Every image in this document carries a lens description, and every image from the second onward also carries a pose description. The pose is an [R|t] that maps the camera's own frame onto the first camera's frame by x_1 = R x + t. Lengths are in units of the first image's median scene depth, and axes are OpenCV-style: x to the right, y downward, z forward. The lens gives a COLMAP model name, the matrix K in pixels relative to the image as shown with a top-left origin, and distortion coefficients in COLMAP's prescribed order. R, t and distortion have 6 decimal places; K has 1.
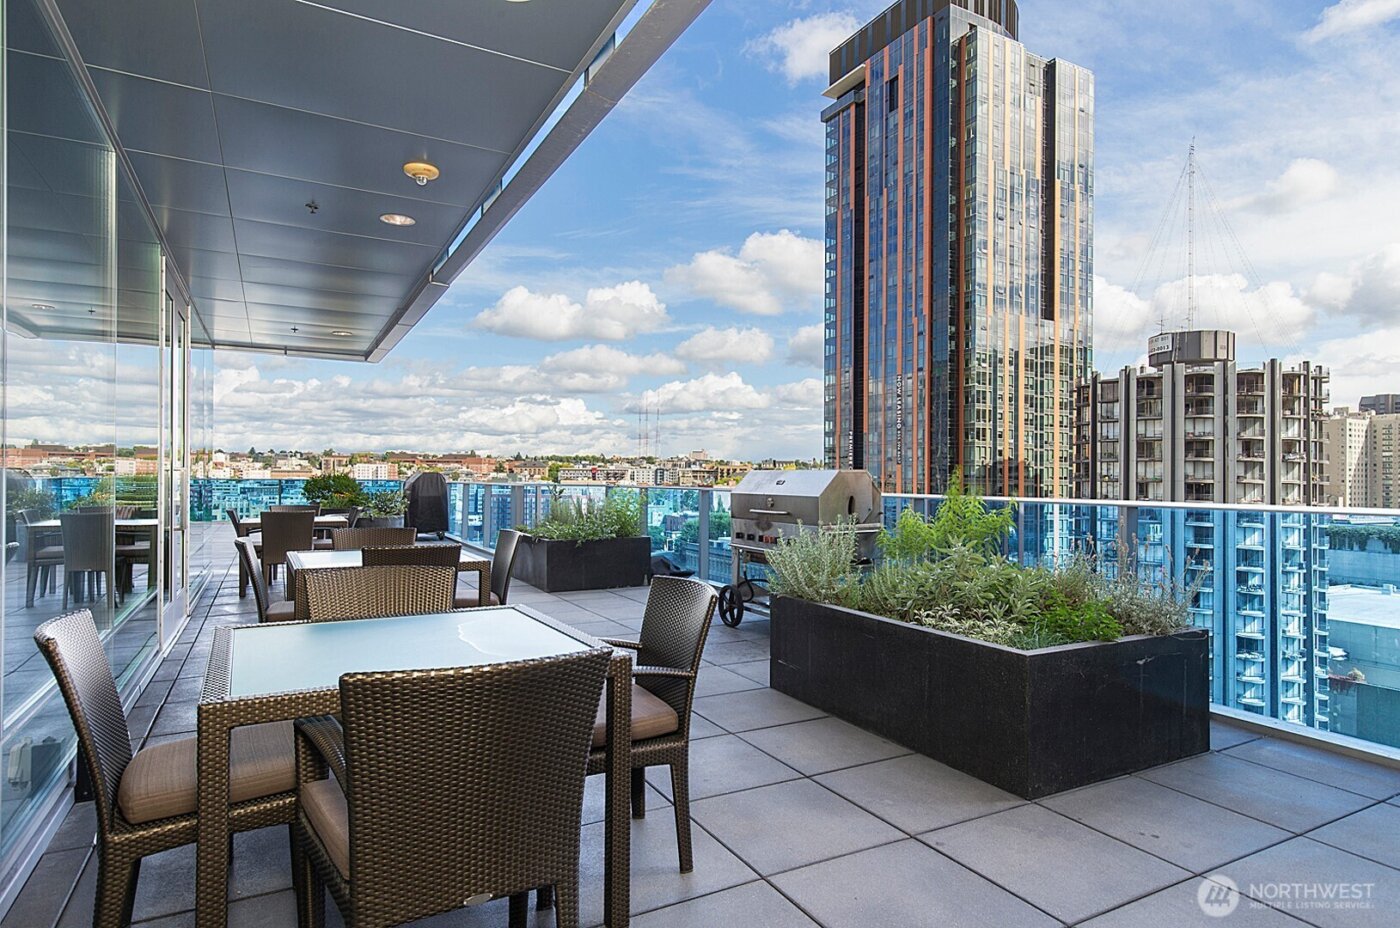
lens RADIAL K [[793.6, 0, 708.3], [0, 793.6, 468.4], [0, 0, 1]] dist [-0.002157, 0.001252]
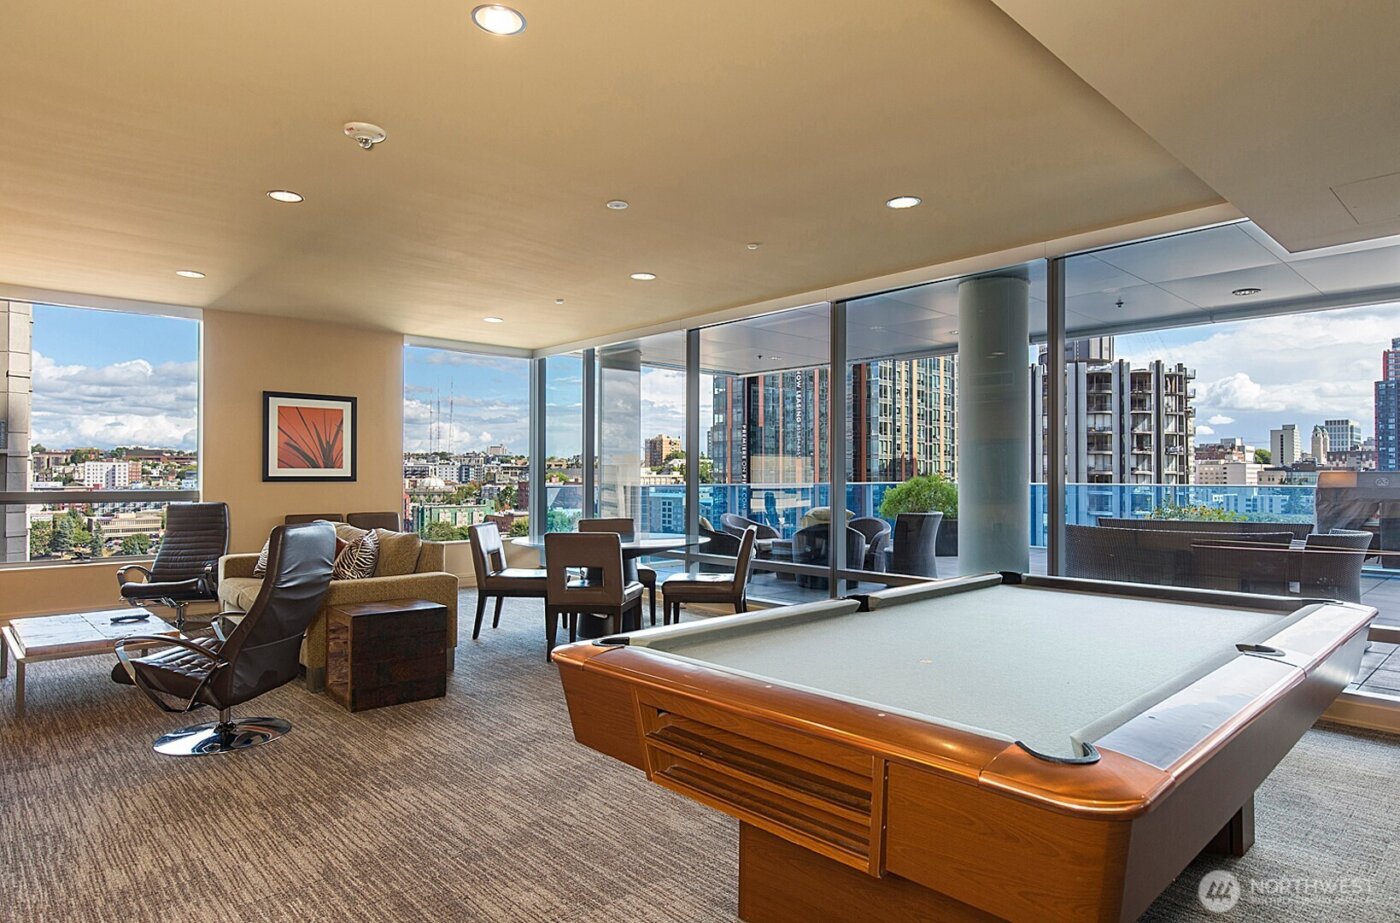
lens RADIAL K [[793.6, 0, 697.2], [0, 793.6, 464.7], [0, 0, 1]] dist [-0.002157, 0.001252]
pose [[0.963457, -0.007337, 0.267763, -0.152121], [0.006972, 0.999973, 0.002312, -0.000911], [-0.267773, -0.000361, 0.963482, 0.090928]]
